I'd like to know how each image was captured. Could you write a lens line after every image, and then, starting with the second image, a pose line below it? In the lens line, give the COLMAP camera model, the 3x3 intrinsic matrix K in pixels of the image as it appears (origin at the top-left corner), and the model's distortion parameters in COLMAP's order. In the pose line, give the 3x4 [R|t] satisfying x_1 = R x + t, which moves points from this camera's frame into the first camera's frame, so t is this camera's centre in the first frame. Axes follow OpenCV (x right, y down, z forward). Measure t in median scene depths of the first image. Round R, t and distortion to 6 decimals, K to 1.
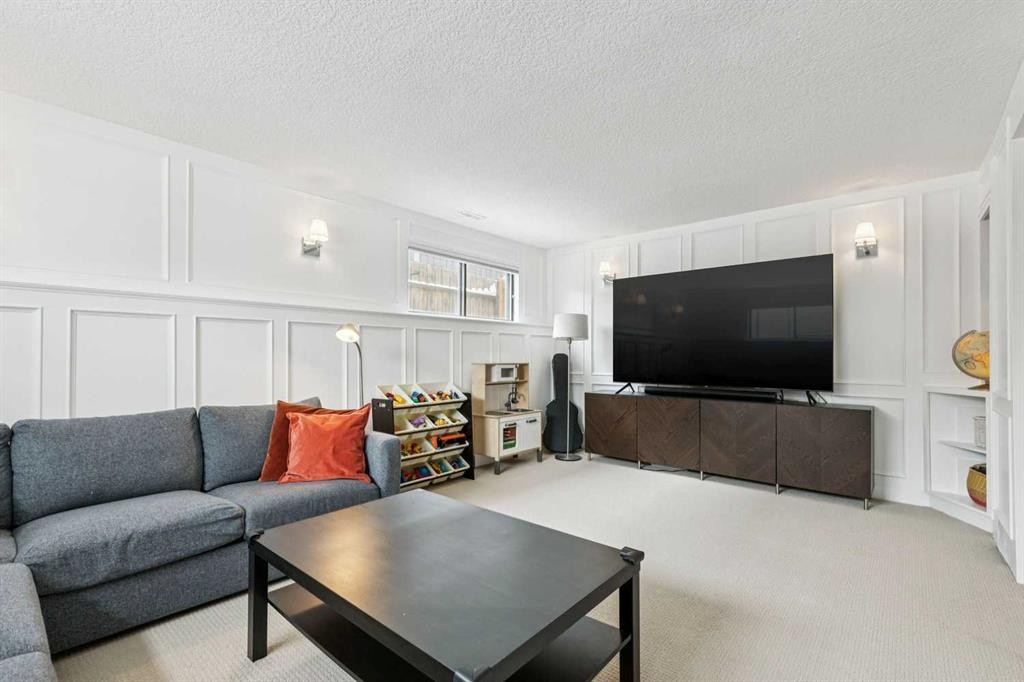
lens RADIAL K [[457.3, 0, 510.1], [0, 457.3, 347.9], [0, 0, 1]] dist [0.011400, -0.002033]
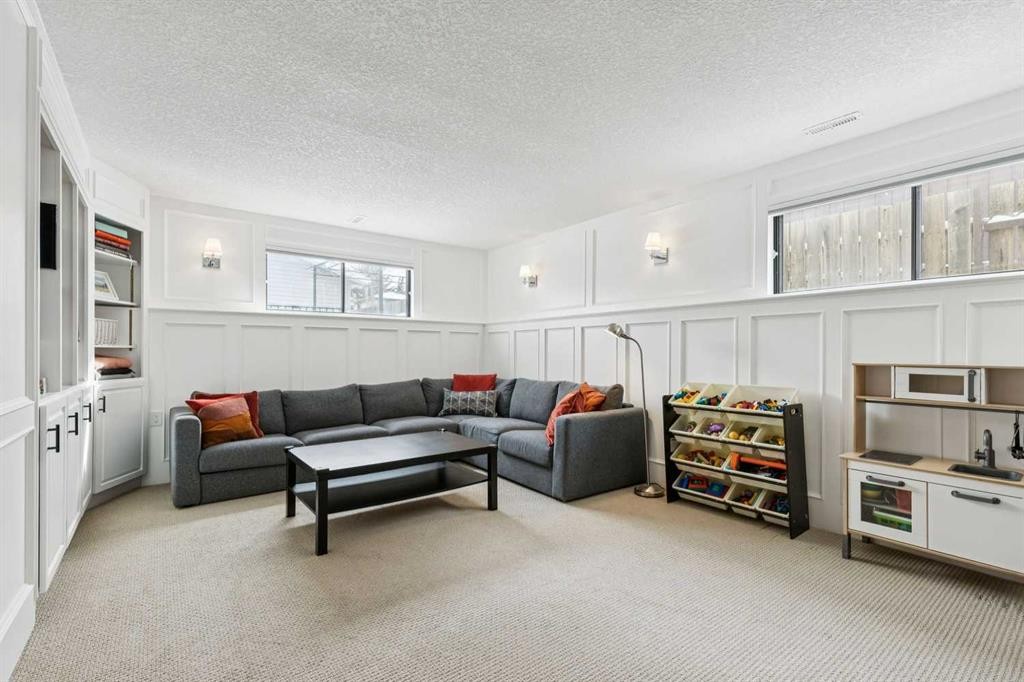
lens RADIAL K [[457.3, 0, 510.7], [0, 457.3, 349.3], [0, 0, 1]] dist [0.011400, -0.002033]
pose [[-0.201093, -0.011644, -0.979503, 0.606299], [0.008632, 0.999869, -0.013658, 0.020155], [0.979534, -0.011202, -0.200967, 0.690540]]
